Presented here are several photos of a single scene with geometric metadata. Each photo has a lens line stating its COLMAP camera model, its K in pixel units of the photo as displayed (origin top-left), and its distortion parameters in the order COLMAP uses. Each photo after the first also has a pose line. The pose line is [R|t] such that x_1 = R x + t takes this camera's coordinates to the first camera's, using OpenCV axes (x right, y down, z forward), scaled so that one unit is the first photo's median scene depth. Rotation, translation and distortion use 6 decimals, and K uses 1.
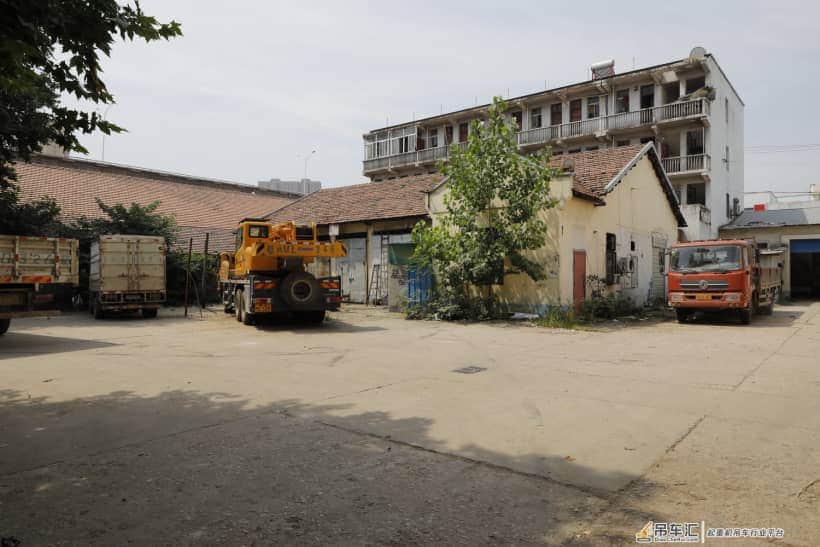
lens RADIAL K [[558.2, 0, 408.9], [0, 558.2, 274.3], [0, 0, 1]] dist [0.010816, 0.000397]
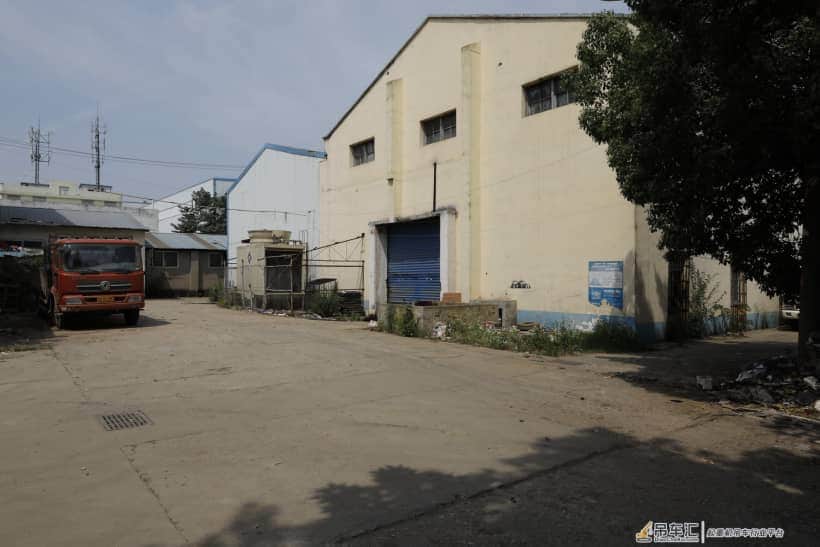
lens RADIAL K [[558.2, 0, 408.9], [0, 558.2, 274.8], [0, 0, 1]] dist [0.010816, 0.000397]
pose [[0.221490, 0.005817, 0.975145, -0.783725], [-0.000907, 0.999983, -0.005760, 0.017389], [-0.975162, 0.000392, 0.221491, 0.955534]]
